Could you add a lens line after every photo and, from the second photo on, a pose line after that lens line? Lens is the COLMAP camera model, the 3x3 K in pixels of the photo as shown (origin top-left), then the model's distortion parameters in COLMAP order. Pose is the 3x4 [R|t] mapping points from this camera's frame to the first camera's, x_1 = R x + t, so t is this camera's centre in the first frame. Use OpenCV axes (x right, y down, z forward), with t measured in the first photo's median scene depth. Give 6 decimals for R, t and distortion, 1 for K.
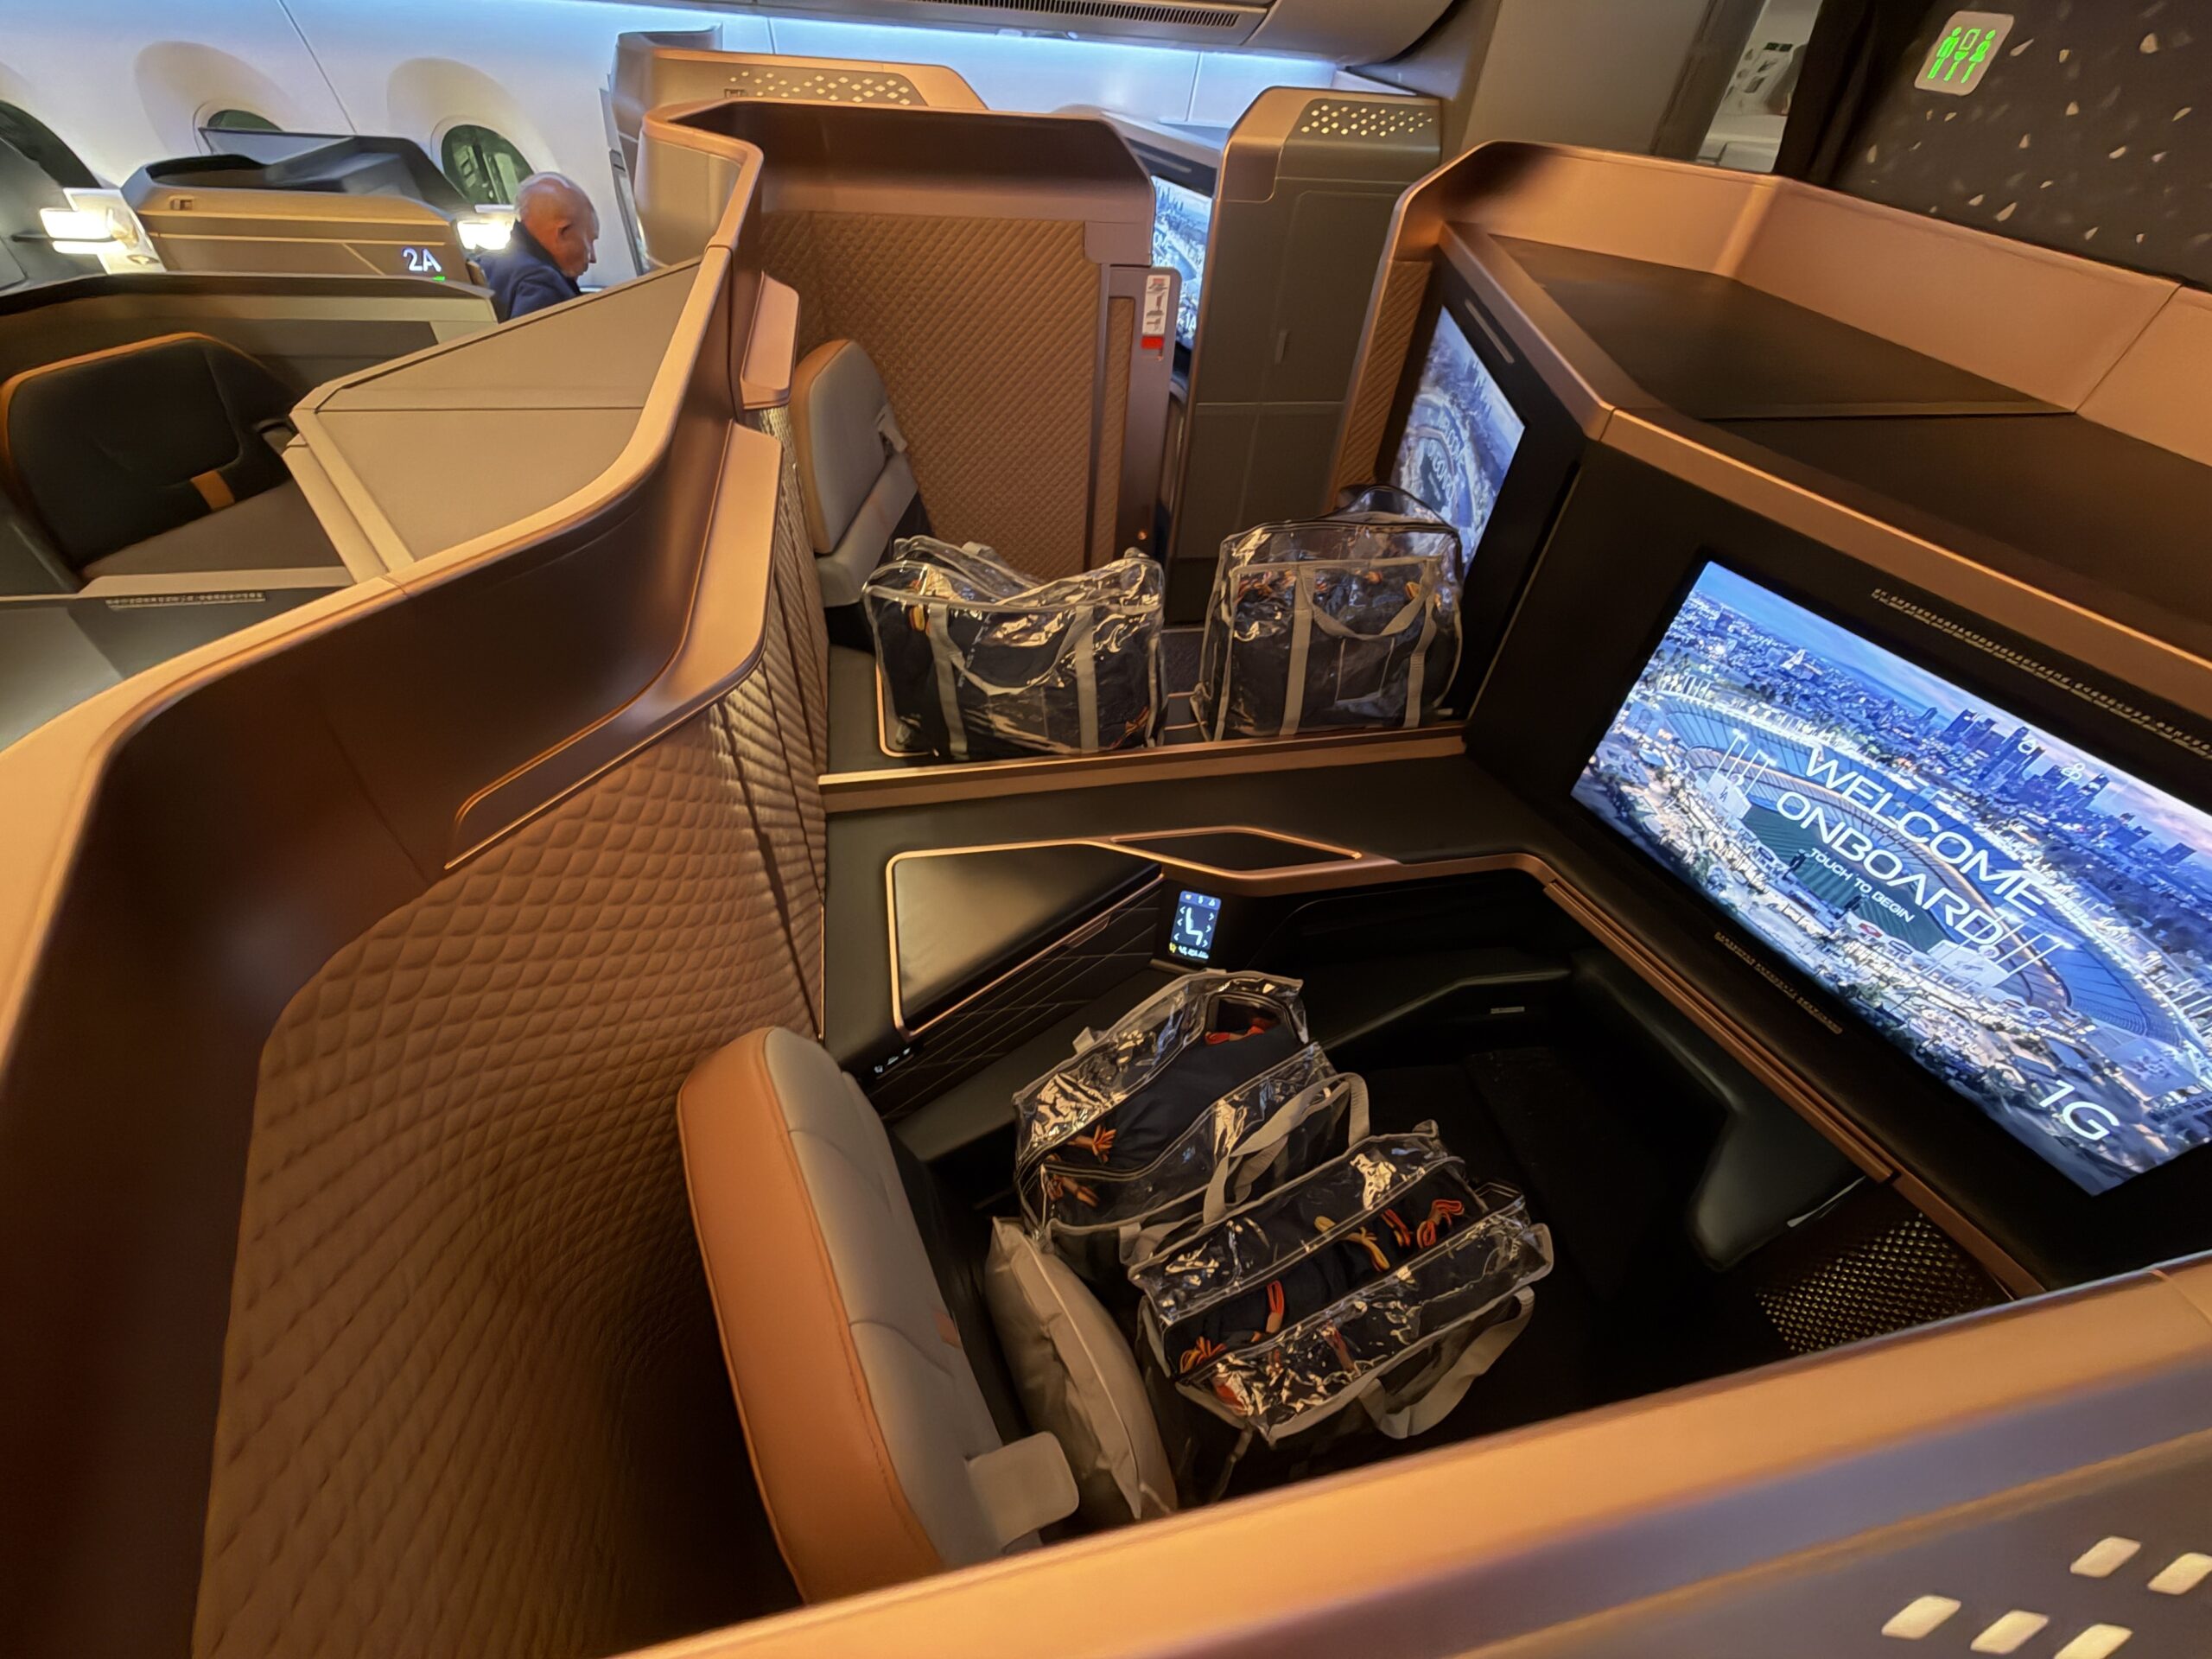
lens RADIAL K [[879.0, 0, 1099.3], [0, 879.0, 825.7], [0, 0, 1]] dist [-0.000885, 0.000137]
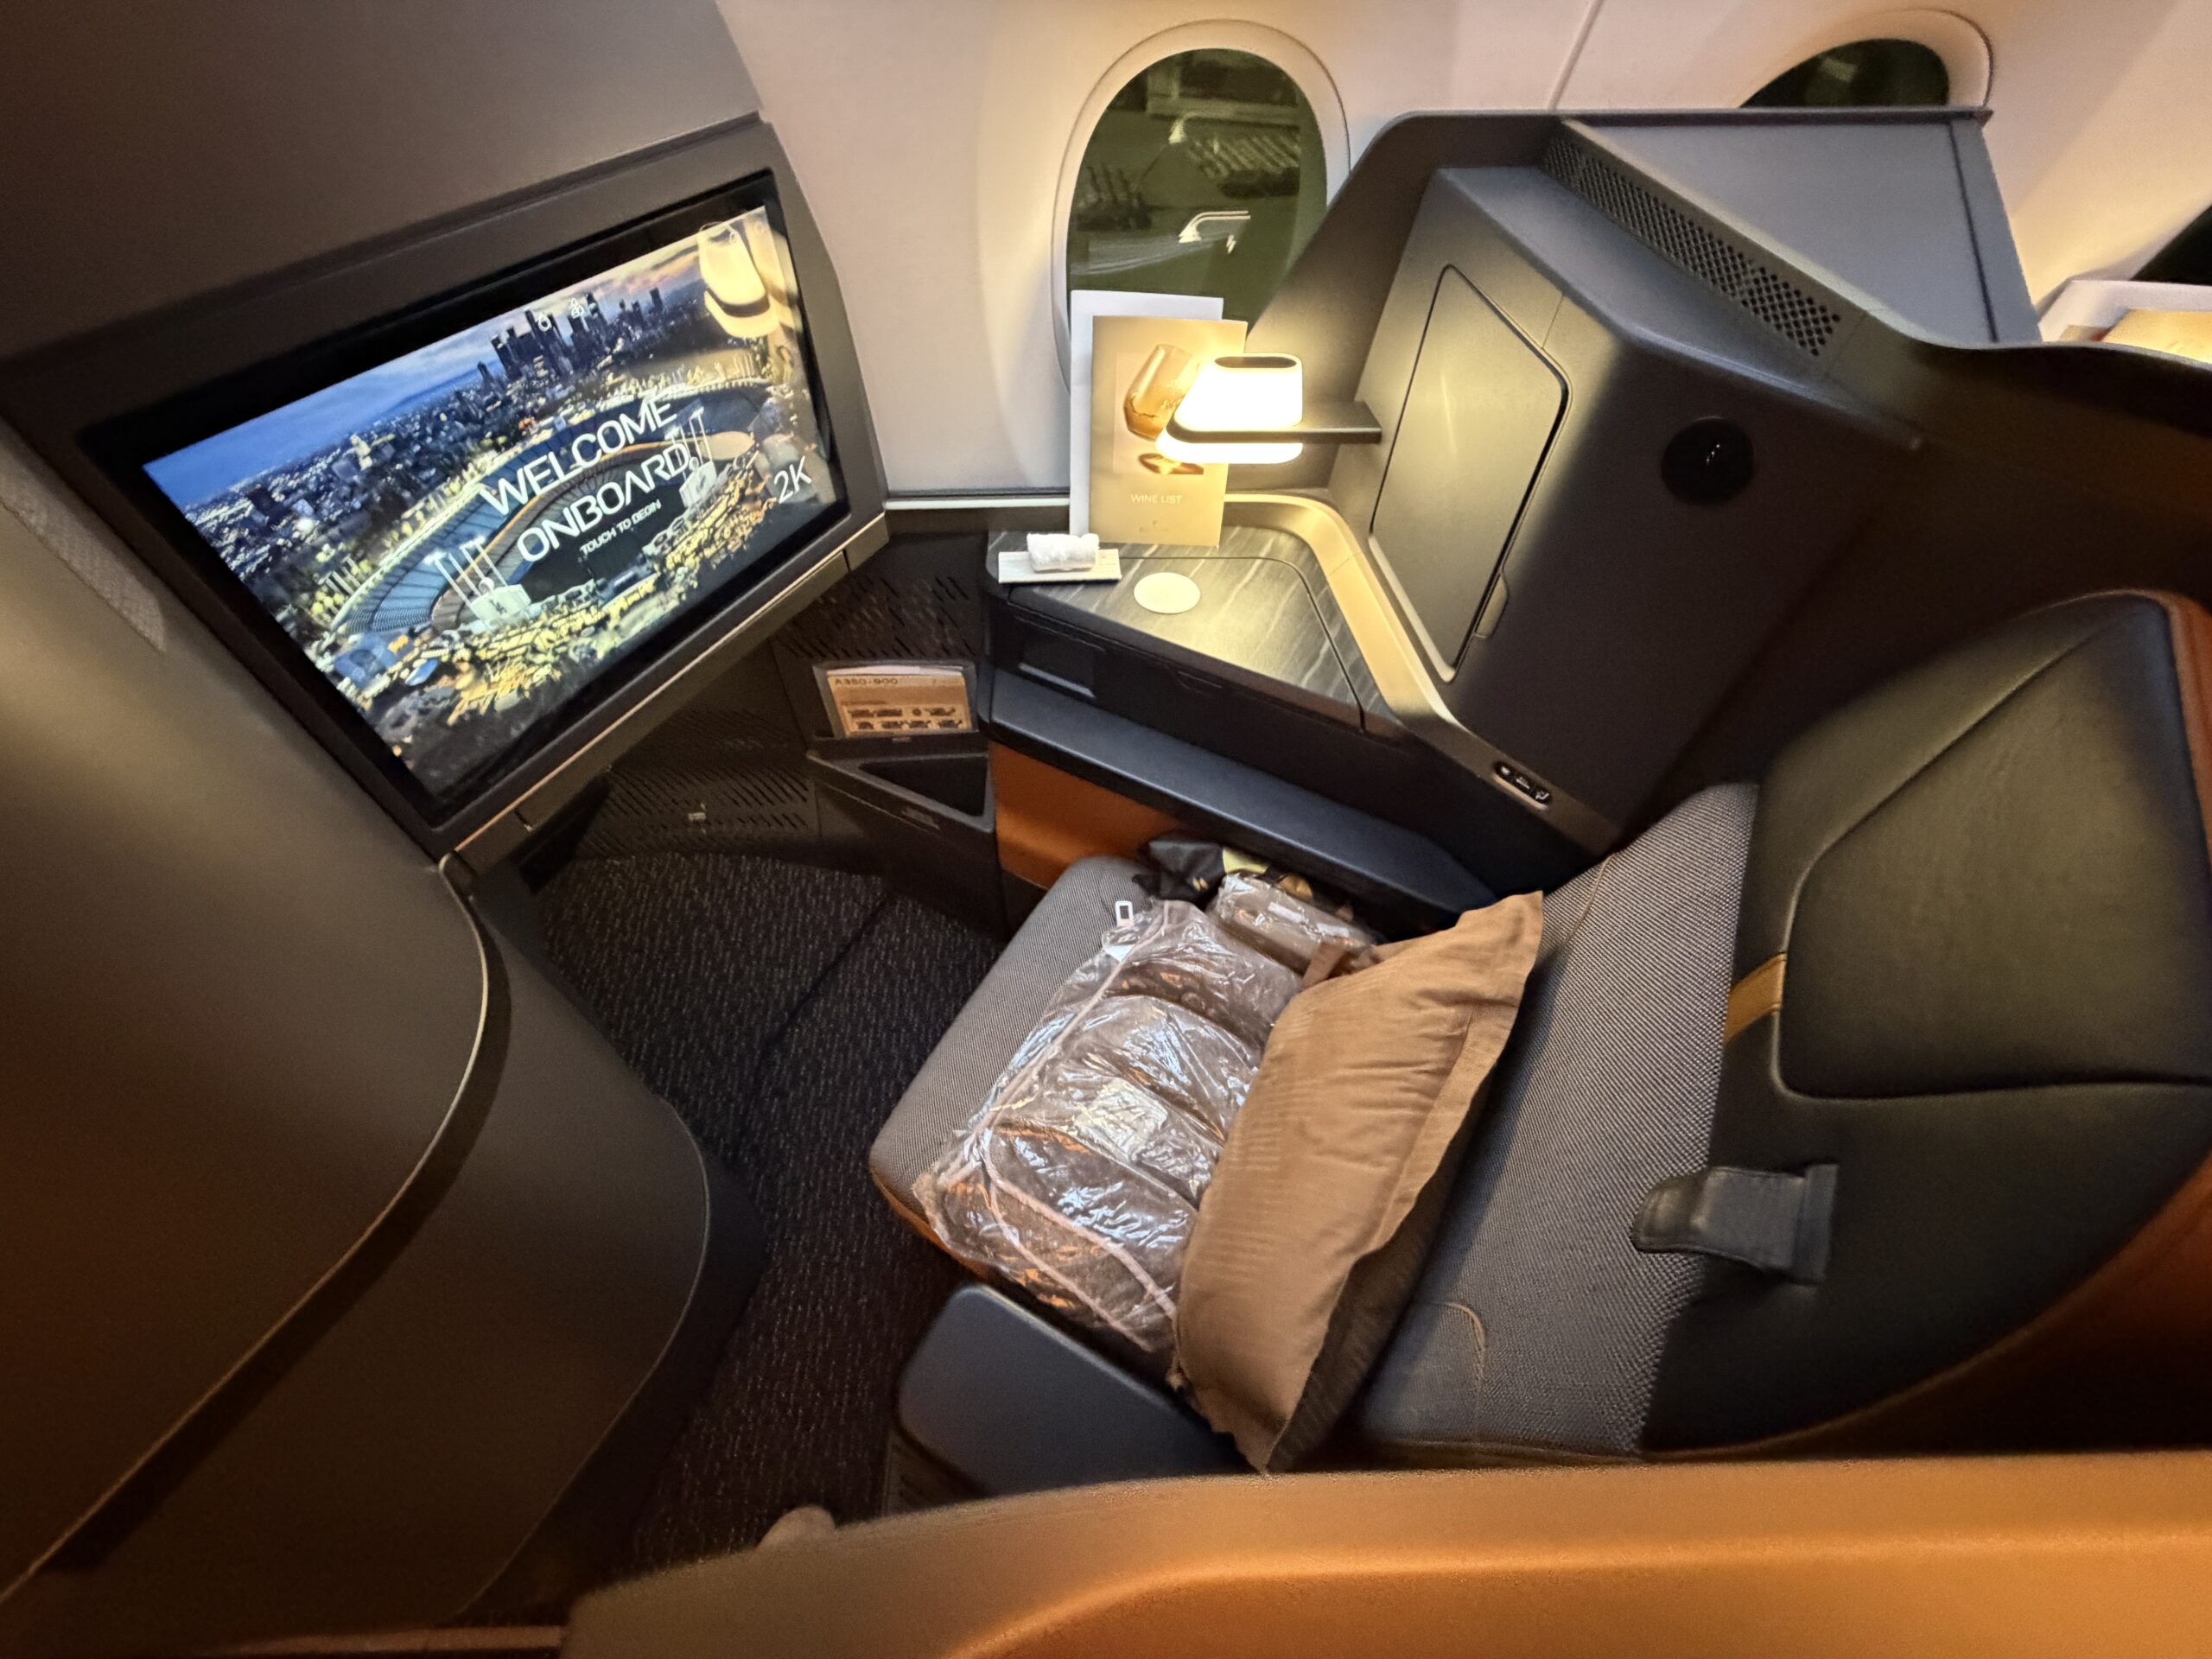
lens RADIAL K [[879.0, 0, 1099.3], [0, 879.0, 825.7], [0, 0, 1]] dist [-0.000885, 0.000137]
pose [[-0.535774, -0.699960, 0.472231, -0.154393], [0.559869, 0.124152, 0.819227, -0.418580], [-0.632054, 0.703308, 0.325369, 0.568815]]
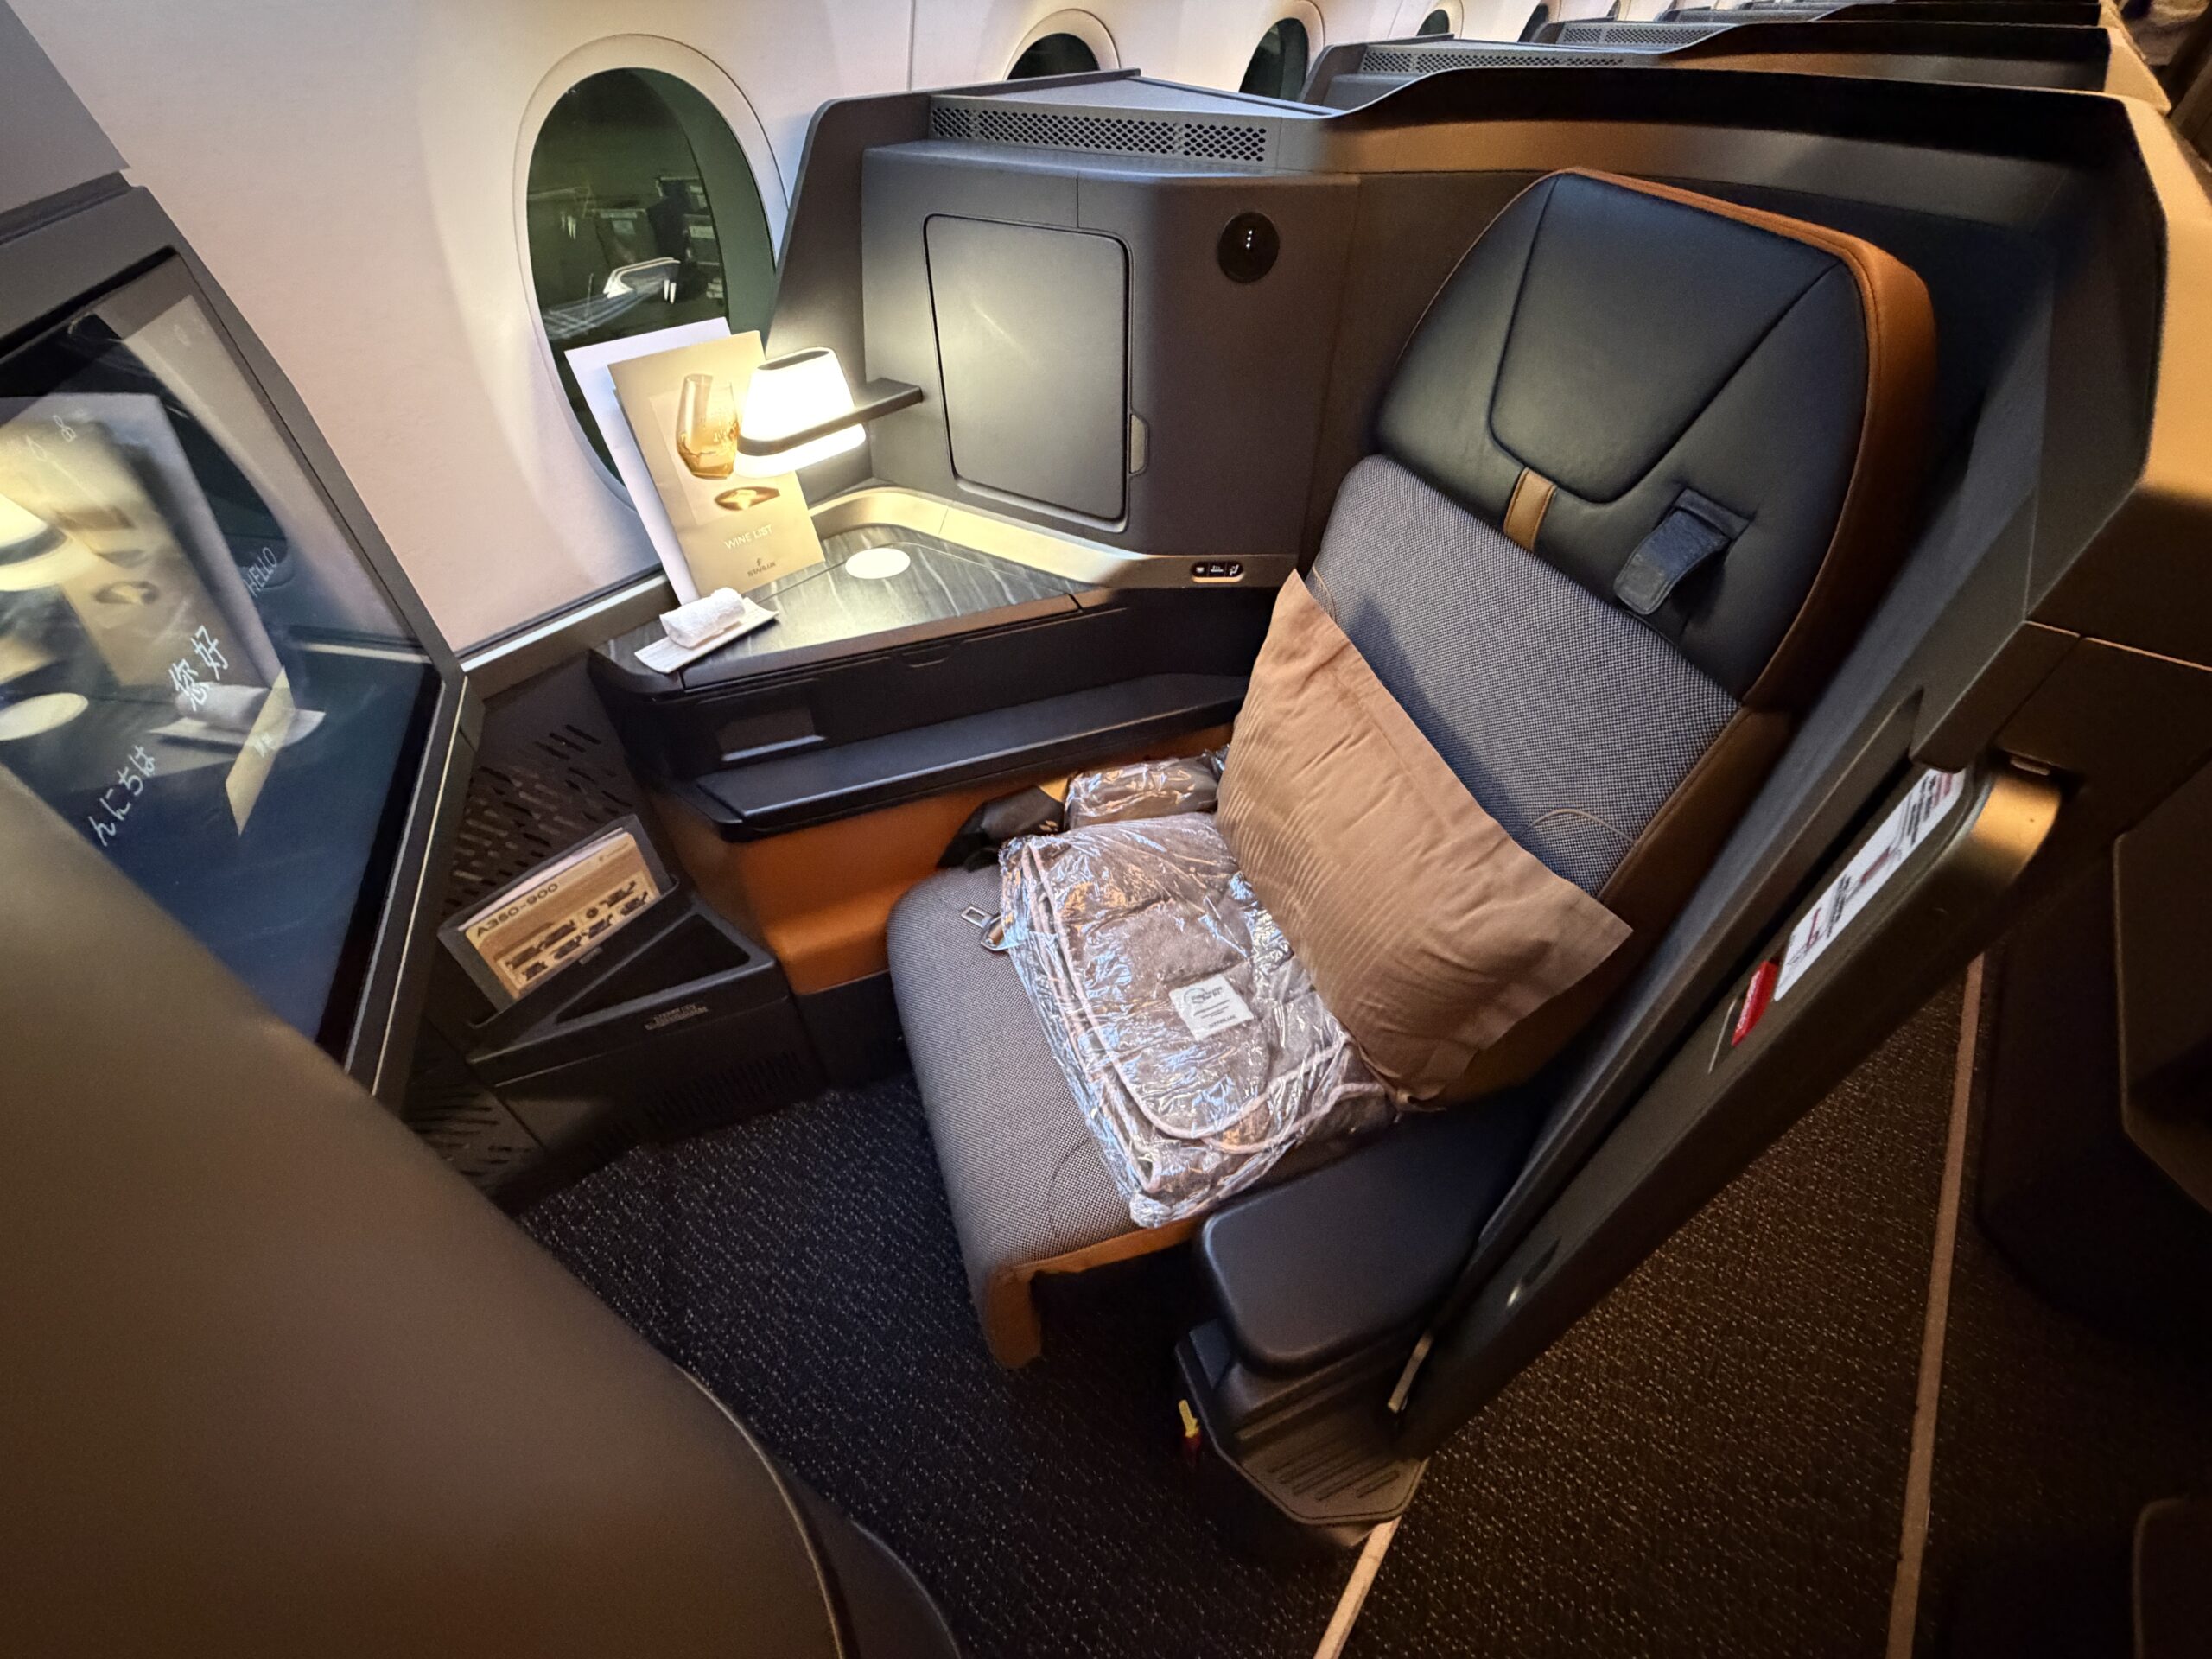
lens RADIAL K [[879.0, 0, 1099.3], [0, 879.0, 825.7], [0, 0, 1]] dist [-0.000885, 0.000137]
pose [[-0.989834, -0.132641, 0.051326, 0.179307], [0.047965, 0.028413, 0.998445, -0.584929], [-0.133893, 0.990757, -0.021762, 1.004437]]
